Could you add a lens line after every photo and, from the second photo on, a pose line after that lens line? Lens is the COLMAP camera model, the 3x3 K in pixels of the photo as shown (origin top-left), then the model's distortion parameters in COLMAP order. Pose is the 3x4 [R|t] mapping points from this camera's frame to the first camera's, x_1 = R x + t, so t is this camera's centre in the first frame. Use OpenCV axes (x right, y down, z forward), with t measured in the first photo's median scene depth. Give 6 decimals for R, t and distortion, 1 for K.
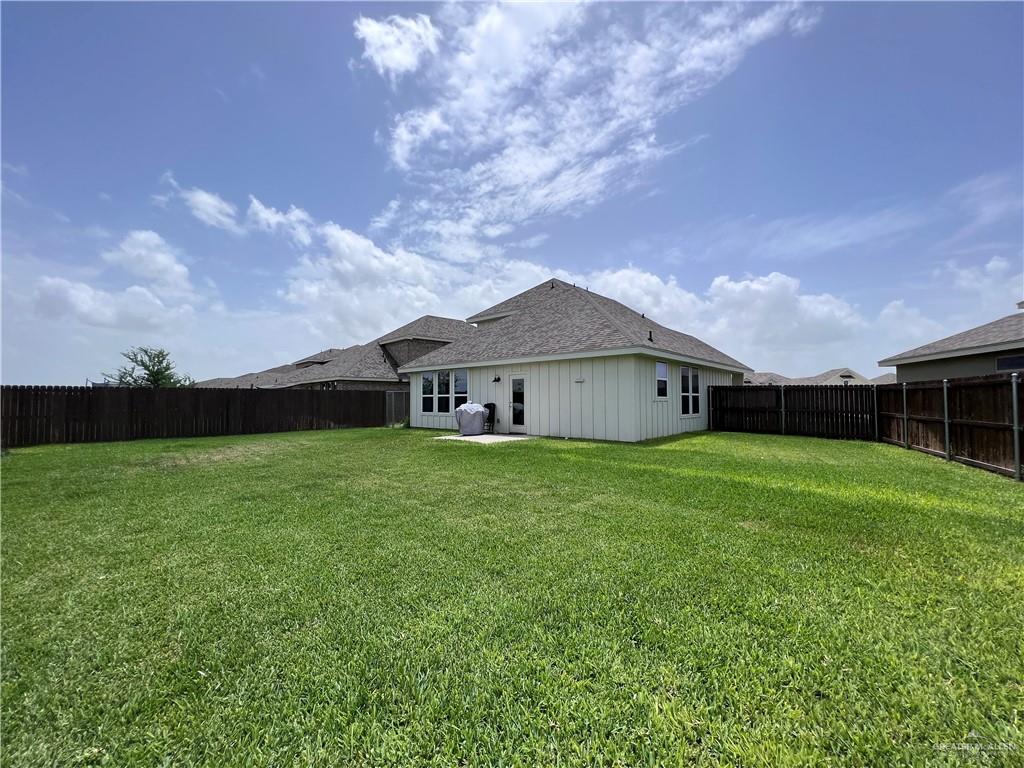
lens RADIAL K [[410.7, 0, 511.3], [0, 410.7, 383.8], [0, 0, 1]] dist [-0.000142, -0.000274]
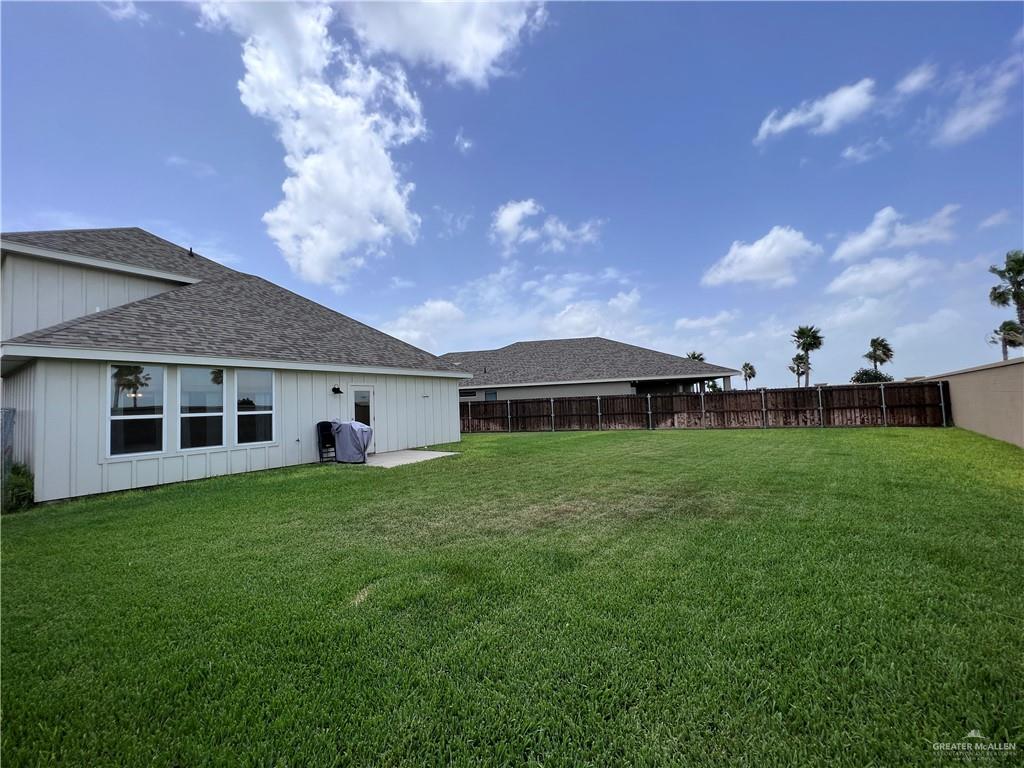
lens RADIAL K [[410.7, 0, 511.3], [0, 410.7, 383.8], [0, 0, 1]] dist [-0.000142, -0.000274]
pose [[-0.164953, 0.062457, 0.984322, -0.850032], [-0.000137, 0.997992, -0.063347, 0.025878], [-0.986301, -0.010585, -0.164613, 0.797940]]
